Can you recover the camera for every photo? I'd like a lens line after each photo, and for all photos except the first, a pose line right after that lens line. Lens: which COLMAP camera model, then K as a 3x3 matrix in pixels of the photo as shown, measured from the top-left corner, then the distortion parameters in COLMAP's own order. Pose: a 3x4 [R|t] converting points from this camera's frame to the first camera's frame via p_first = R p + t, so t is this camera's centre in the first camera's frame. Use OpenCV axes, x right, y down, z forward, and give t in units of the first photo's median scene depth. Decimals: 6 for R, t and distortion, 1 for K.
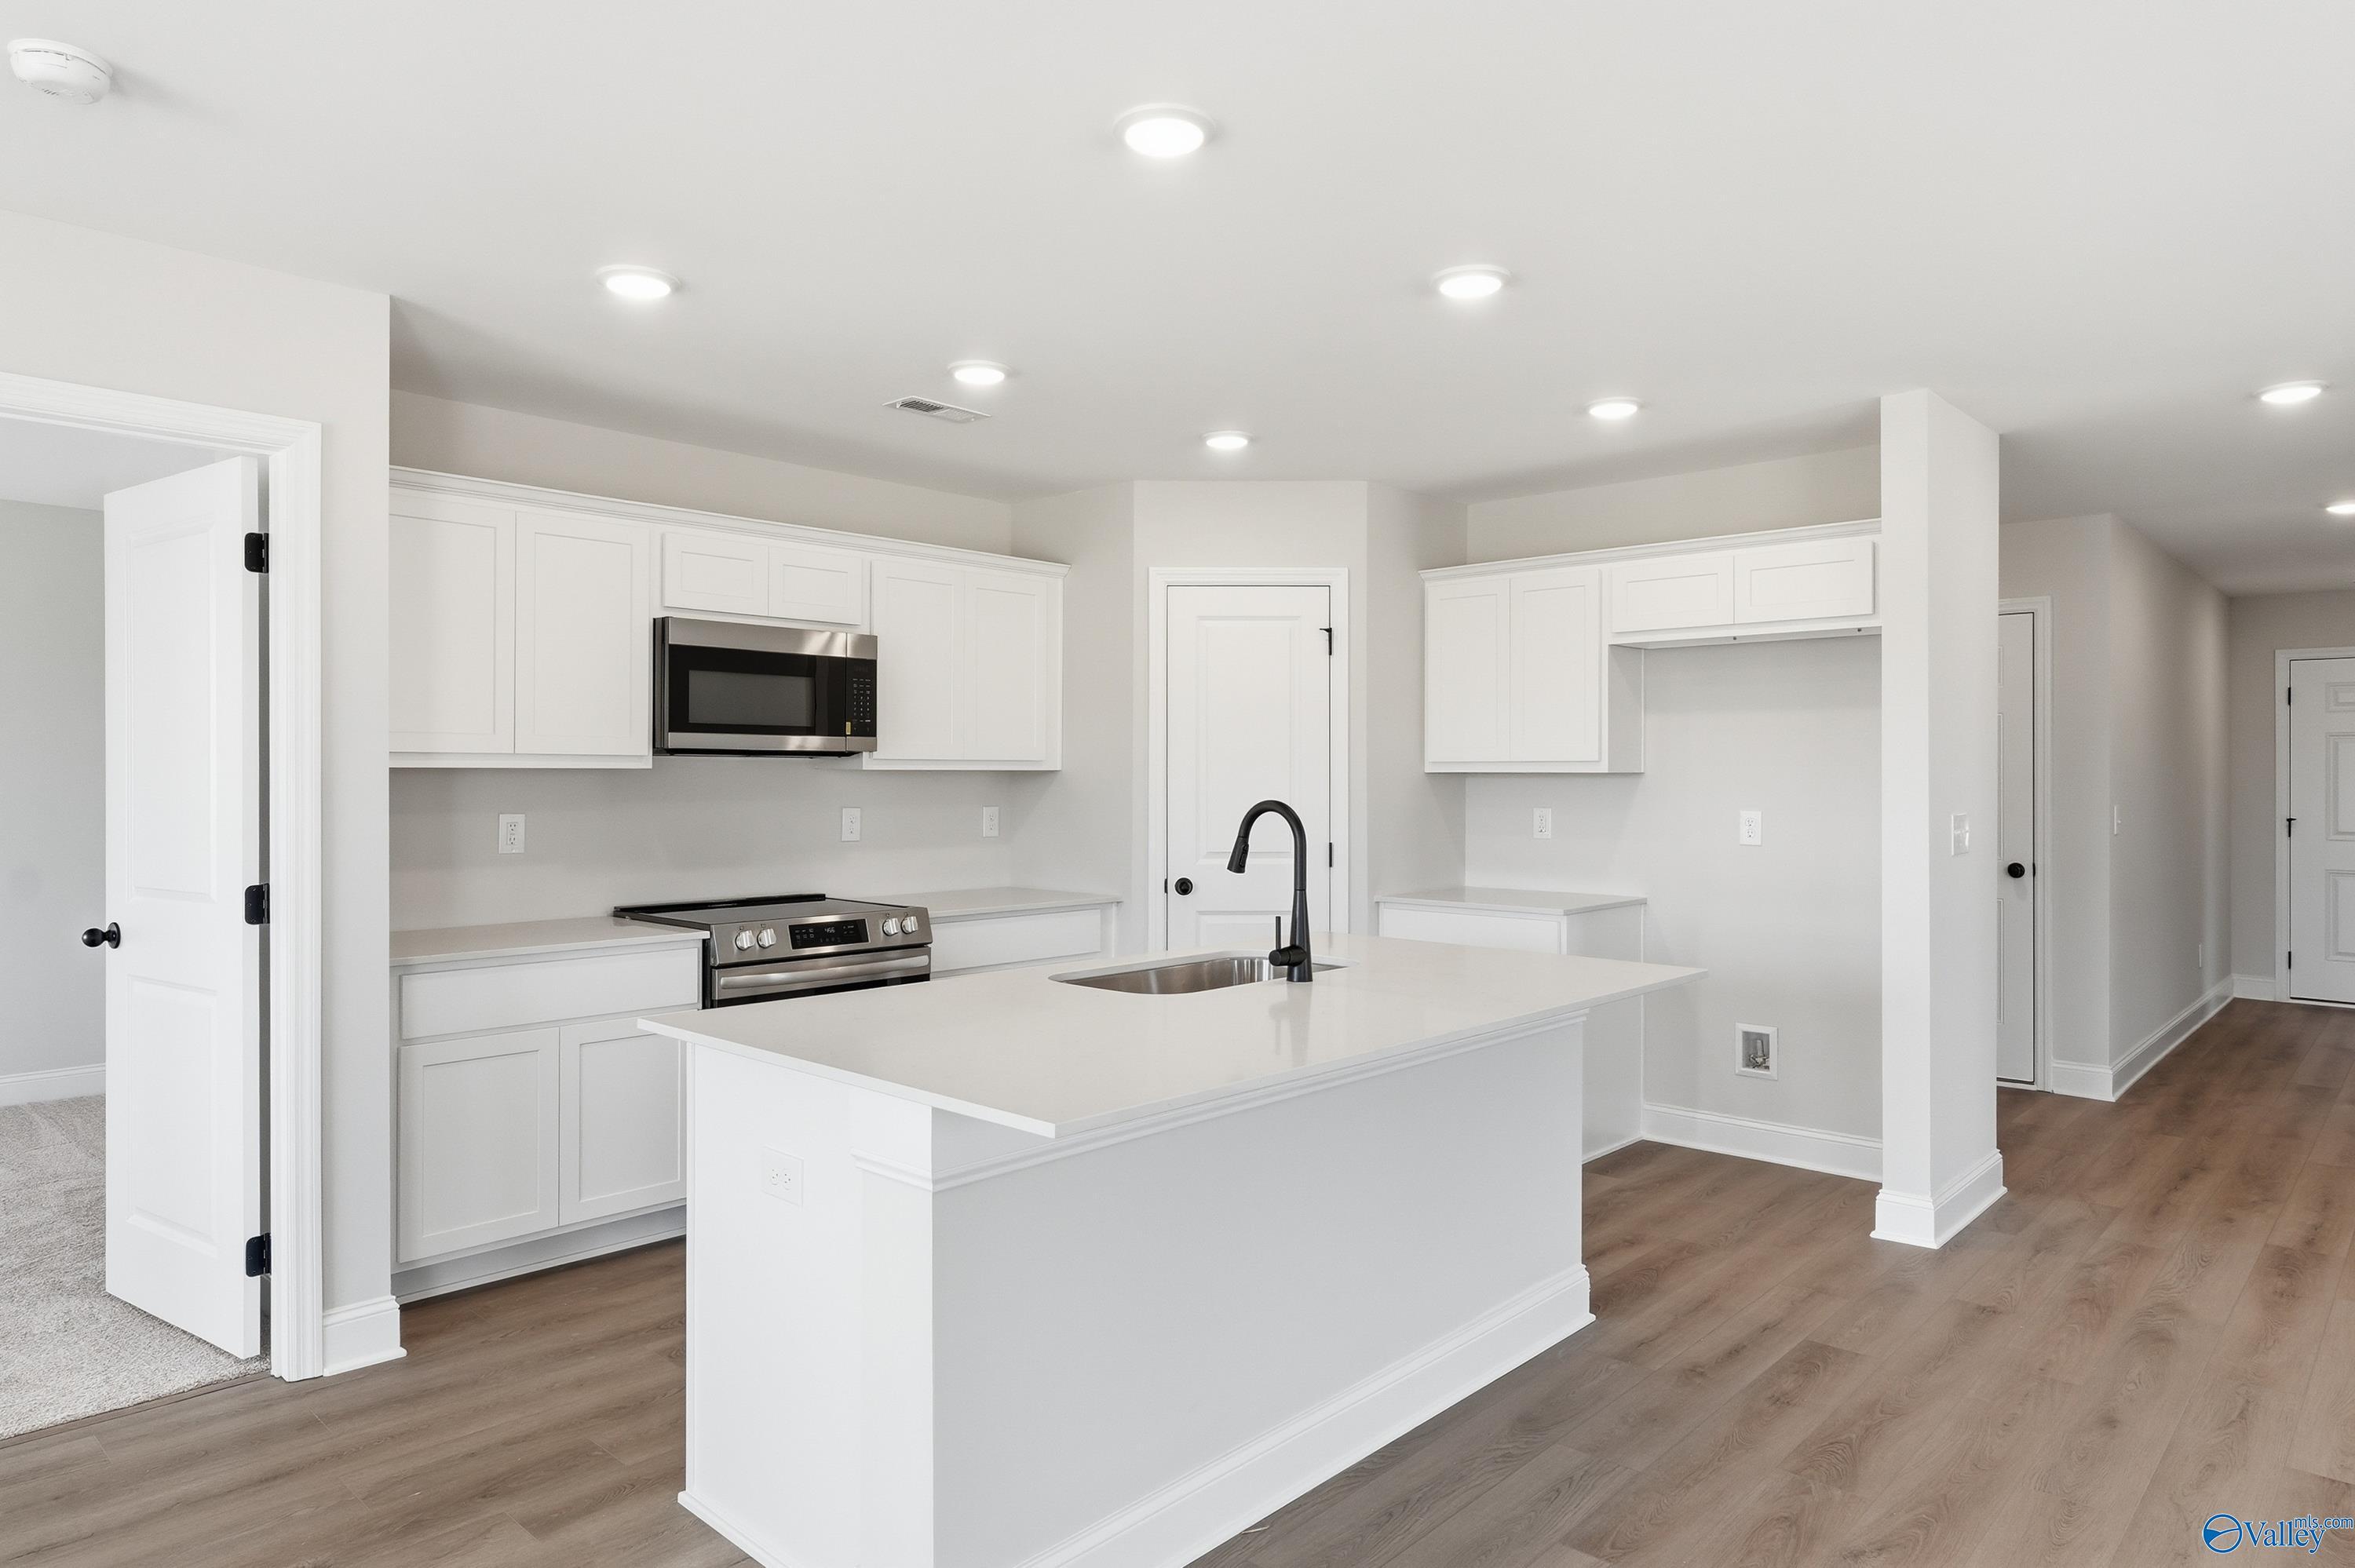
lens RADIAL K [[1457.6, 0, 1179.9], [0, 1457.6, 777.5], [0, 0, 1]] dist [0.003232, -0.001076]
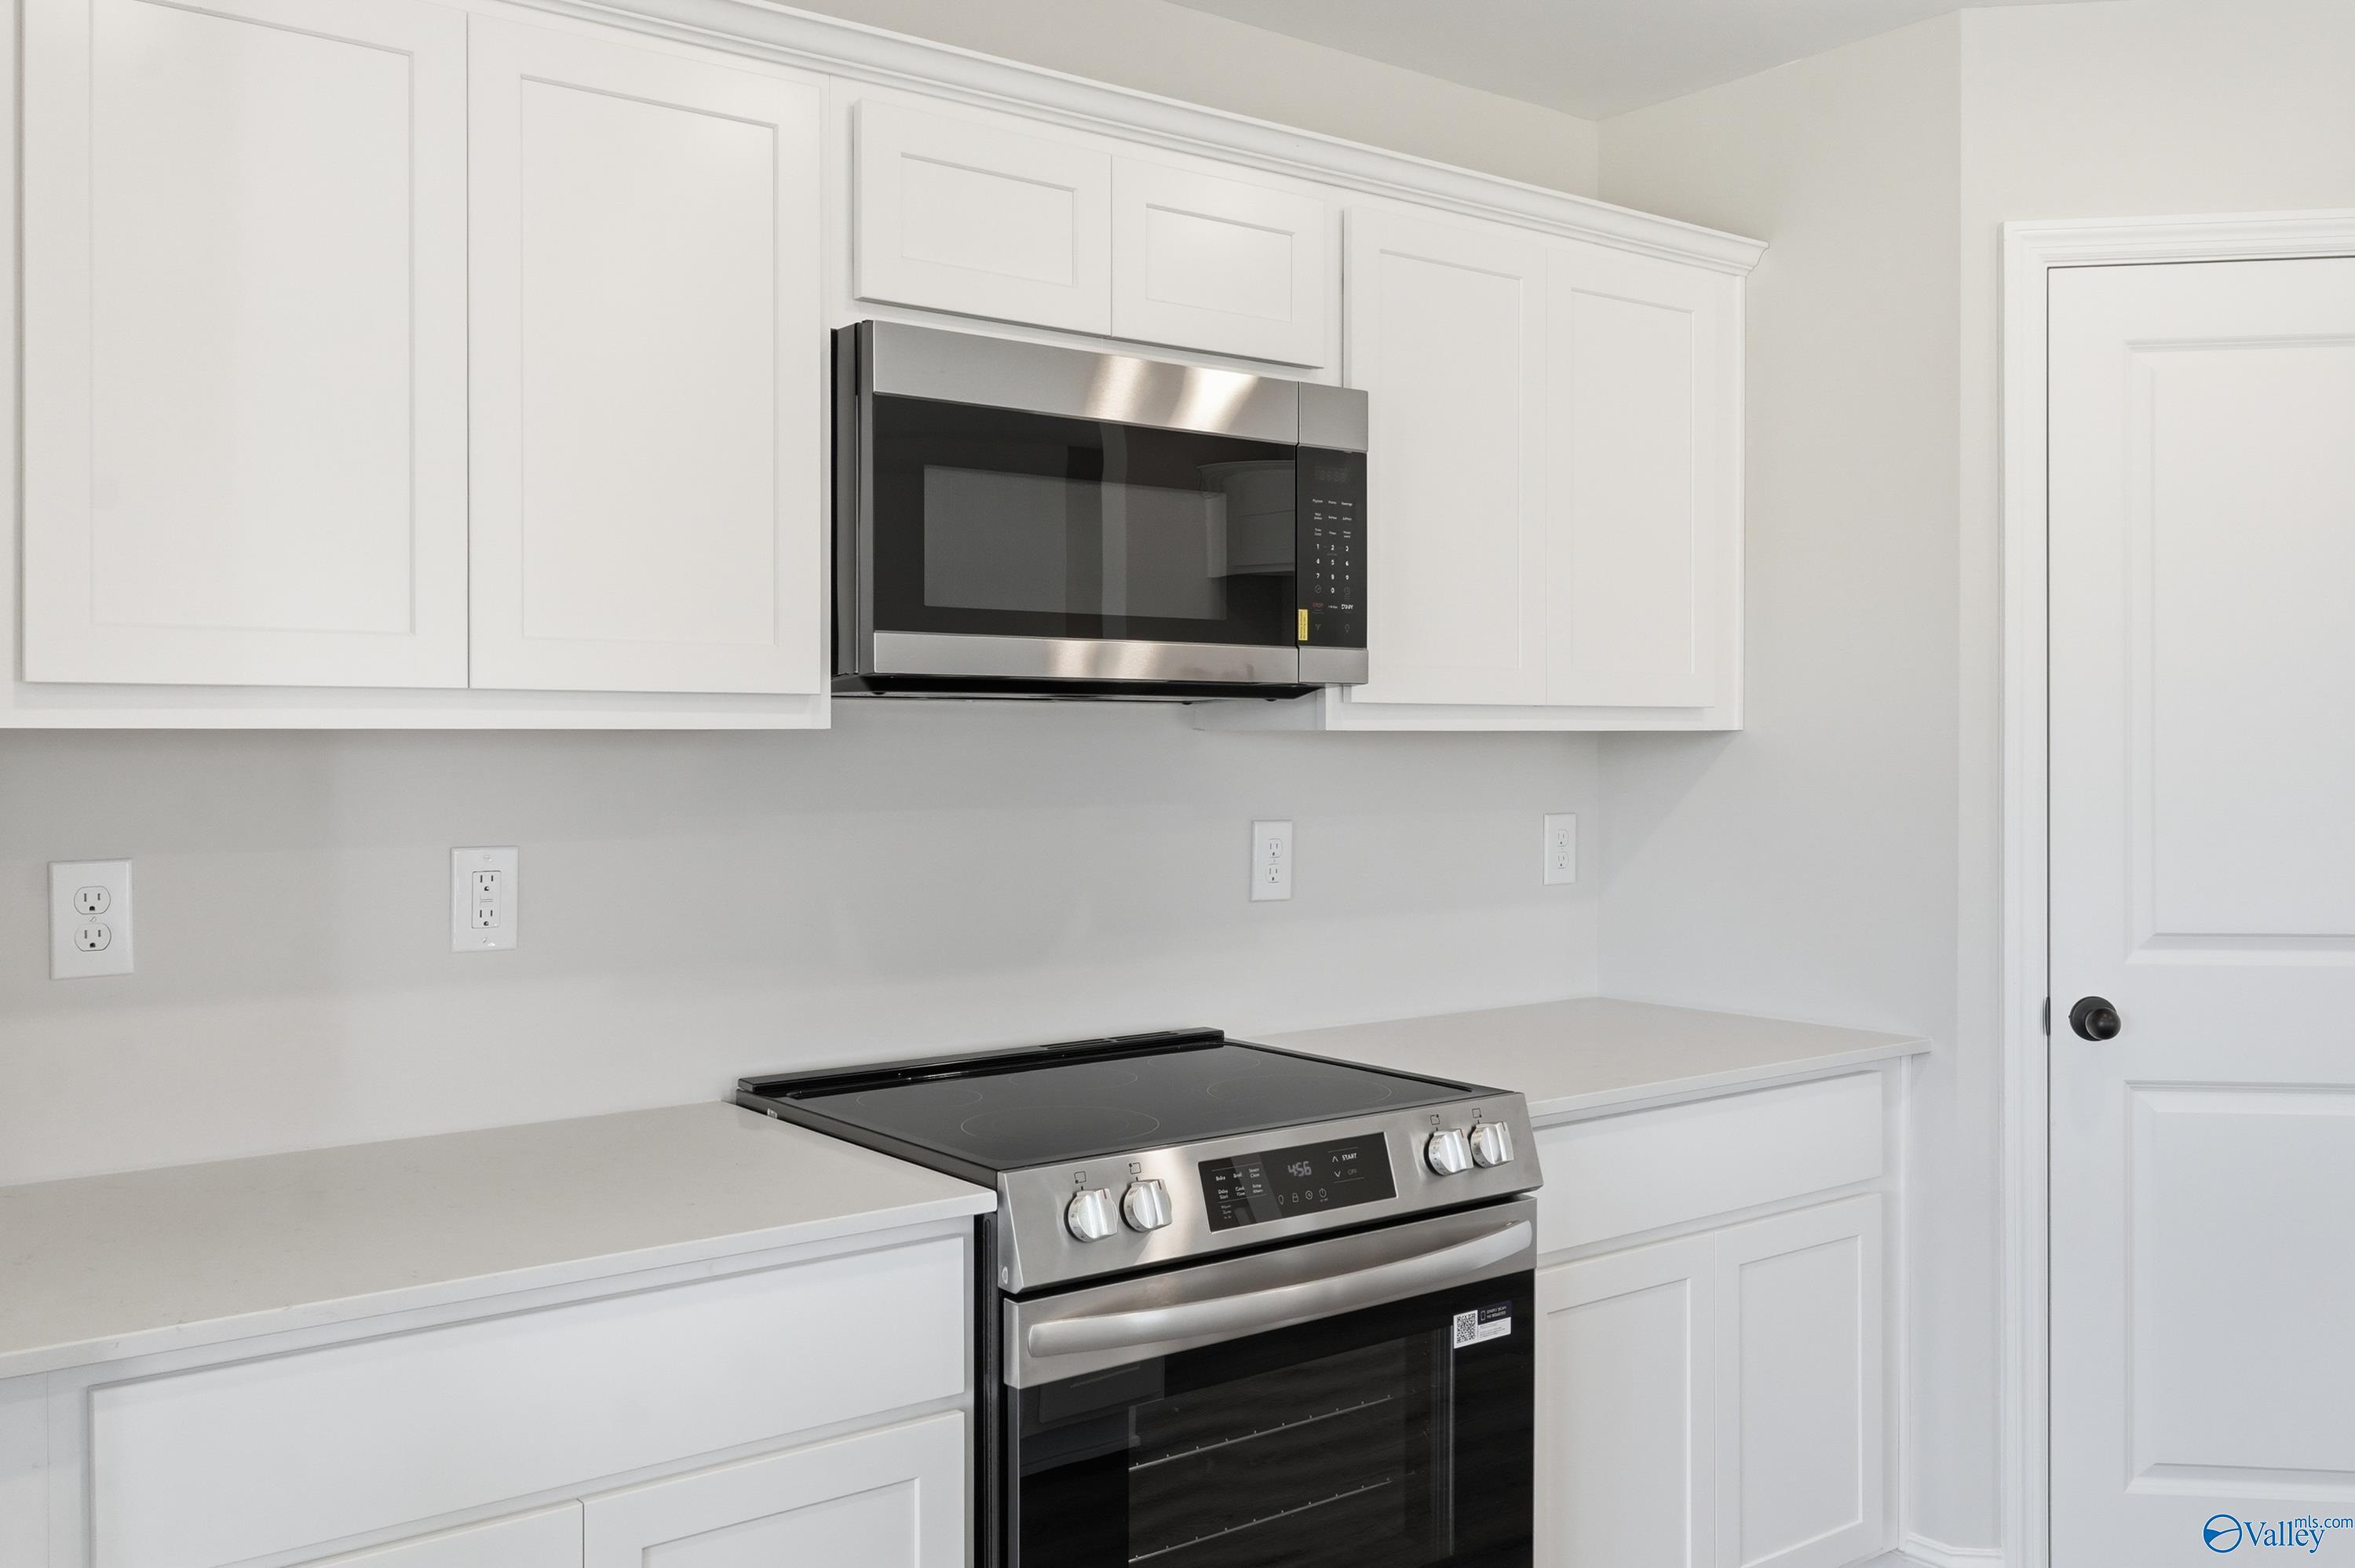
lens RADIAL K [[2042.3, 0, 1177.0], [0, 2042.3, 774.6], [0, 0, 1]] dist [0.002148, 0.000238]
pose [[0.987024, -0.001743, -0.160562, -0.176853], [0.004171, 0.999882, 0.014783, -0.001863], [0.160517, -0.015261, 0.986915, 0.461968]]
